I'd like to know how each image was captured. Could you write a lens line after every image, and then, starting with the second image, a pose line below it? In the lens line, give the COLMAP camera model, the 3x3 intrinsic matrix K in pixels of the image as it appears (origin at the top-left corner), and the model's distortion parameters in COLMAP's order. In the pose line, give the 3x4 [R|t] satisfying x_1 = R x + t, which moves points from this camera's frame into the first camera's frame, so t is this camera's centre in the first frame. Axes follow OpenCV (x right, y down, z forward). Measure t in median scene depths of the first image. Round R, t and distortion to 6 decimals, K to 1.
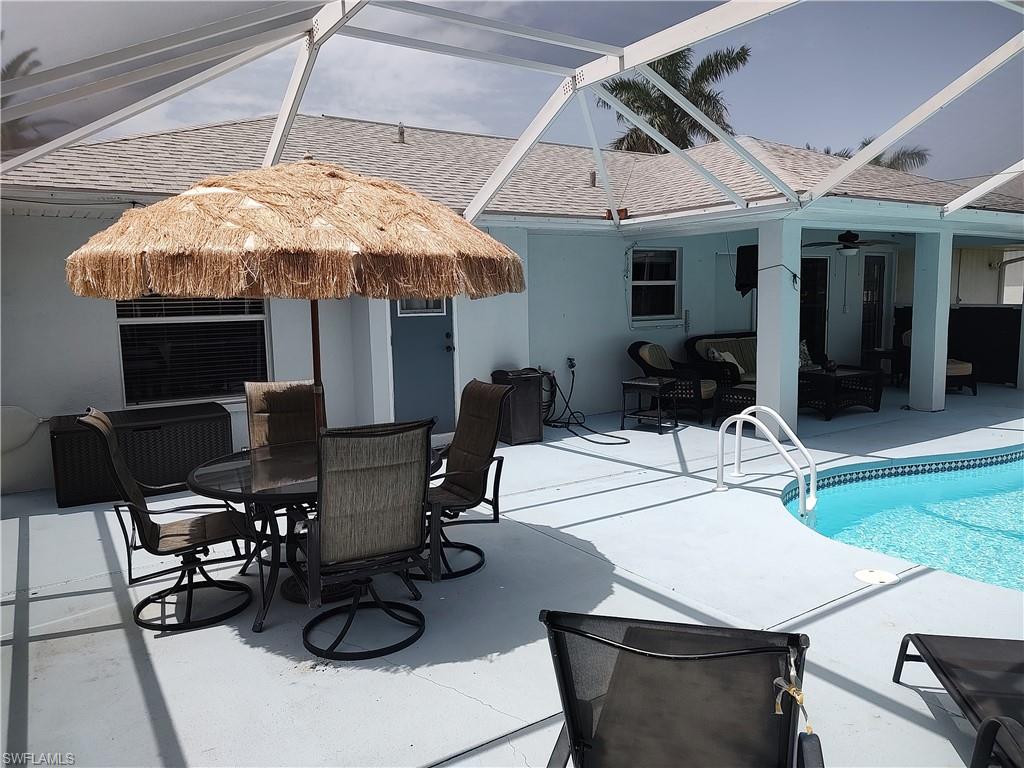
lens RADIAL K [[724.4, 0, 509.9], [0, 724.4, 383.7], [0, 0, 1]] dist [0.012714, -0.021763]
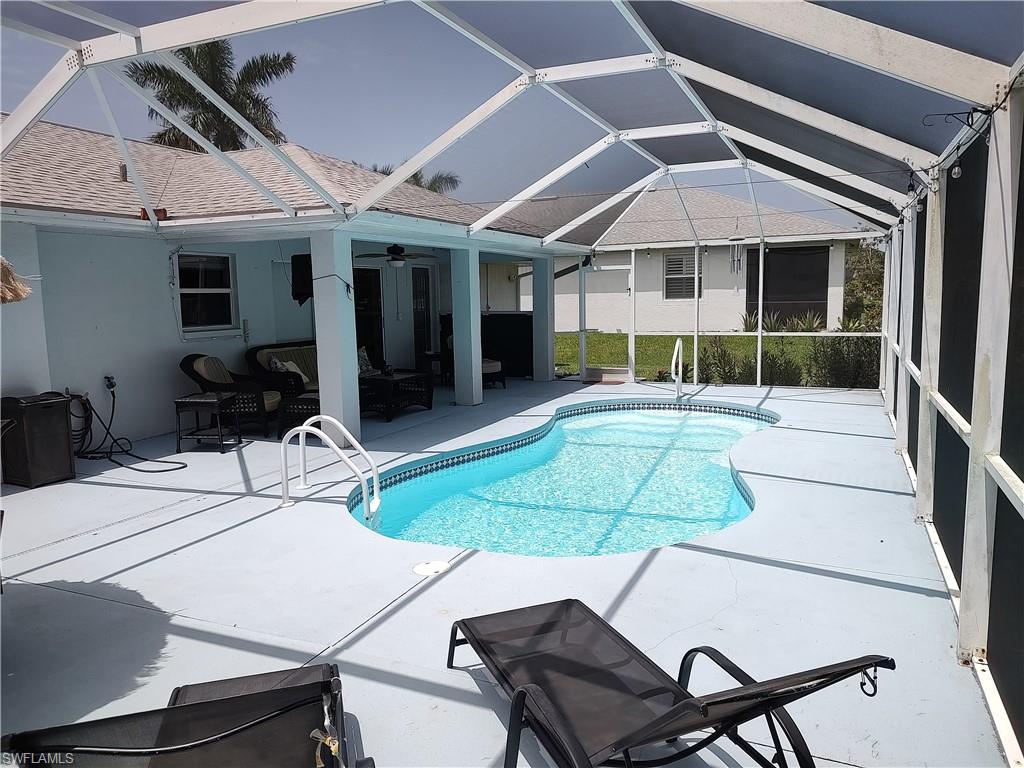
lens RADIAL K [[724.4, 0, 509.9], [0, 724.4, 383.7], [0, 0, 1]] dist [0.012714, -0.021763]
pose [[0.838086, -0.061630, 0.542046, 0.017869], [0.066903, 0.997709, 0.009997, -0.004360], [-0.541420, 0.027886, 0.840289, 0.013379]]
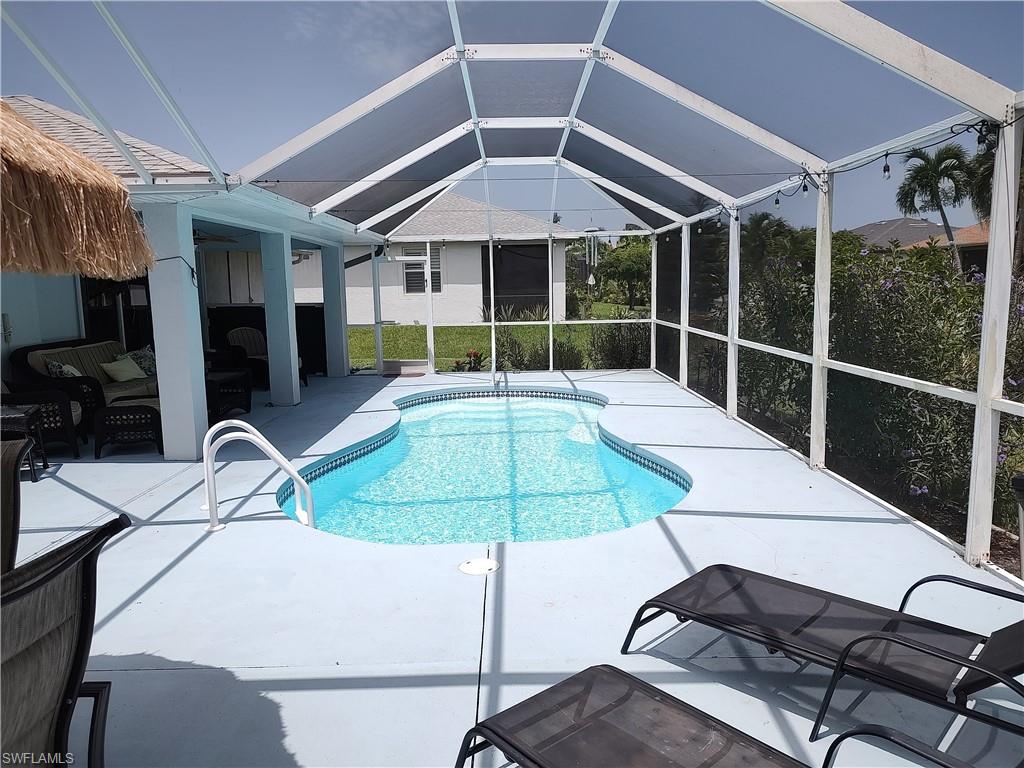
lens RADIAL K [[724.4, 0, 509.9], [0, 724.4, 383.7], [0, 0, 1]] dist [0.012714, -0.021763]
pose [[0.542341, -0.102033, 0.833940, -0.138621], [0.107288, 0.992883, 0.051707, -0.015566], [-0.833280, 0.061429, 0.549428, 0.196982]]
